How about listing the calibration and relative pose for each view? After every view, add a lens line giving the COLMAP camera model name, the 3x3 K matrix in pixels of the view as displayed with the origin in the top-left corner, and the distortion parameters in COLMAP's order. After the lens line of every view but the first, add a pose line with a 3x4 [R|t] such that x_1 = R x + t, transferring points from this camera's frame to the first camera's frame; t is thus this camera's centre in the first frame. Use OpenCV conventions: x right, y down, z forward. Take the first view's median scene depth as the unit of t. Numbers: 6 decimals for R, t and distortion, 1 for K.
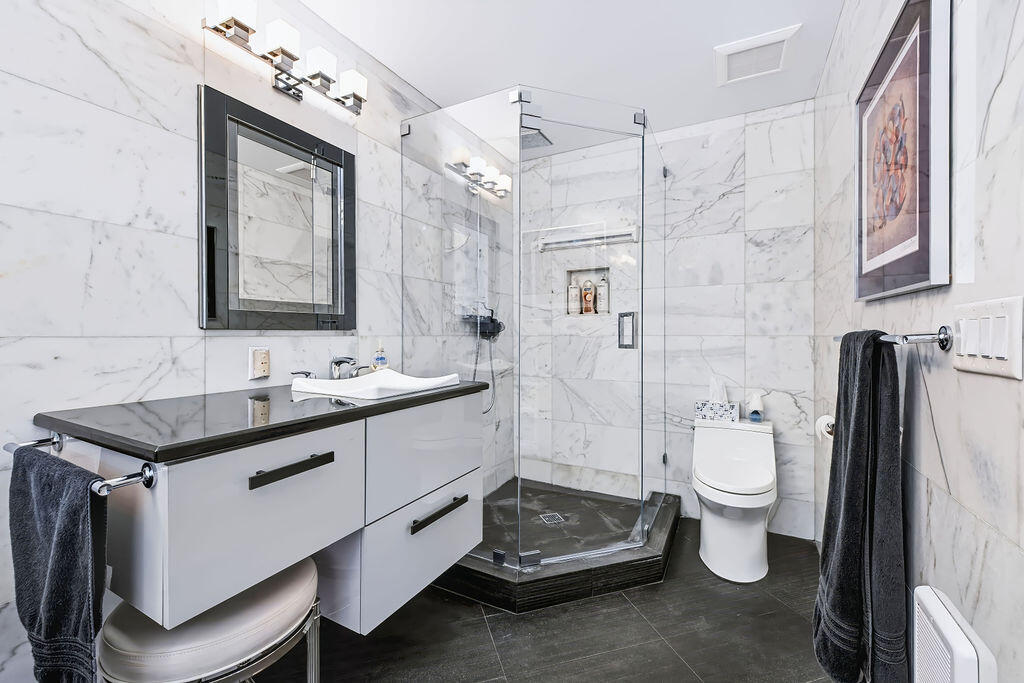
lens RADIAL K [[417.2, 0, 512.4], [0, 417.2, 333.5], [0, 0, 1]] dist [0.000456, -0.000275]
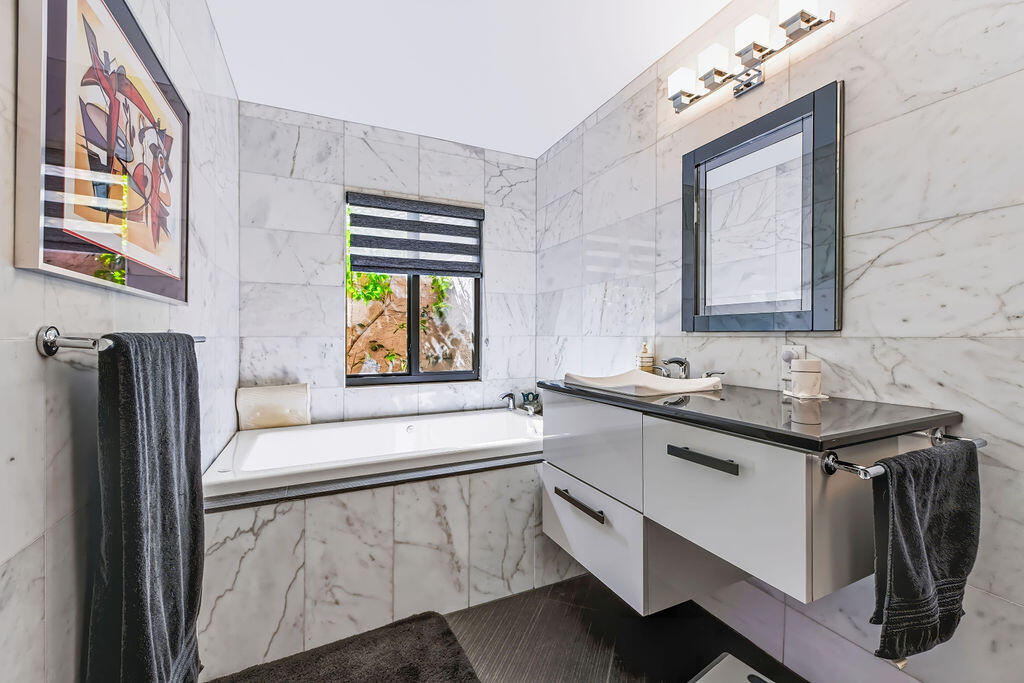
lens RADIAL K [[417.2, 0, 512.4], [0, 417.2, 333.5], [0, 0, 1]] dist [0.000456, -0.000275]
pose [[-0.591544, -0.002814, -0.806268, 0.675786], [0.001036, 0.999990, -0.004250, -0.001088], [0.806272, -0.003349, -0.591535, 1.284975]]
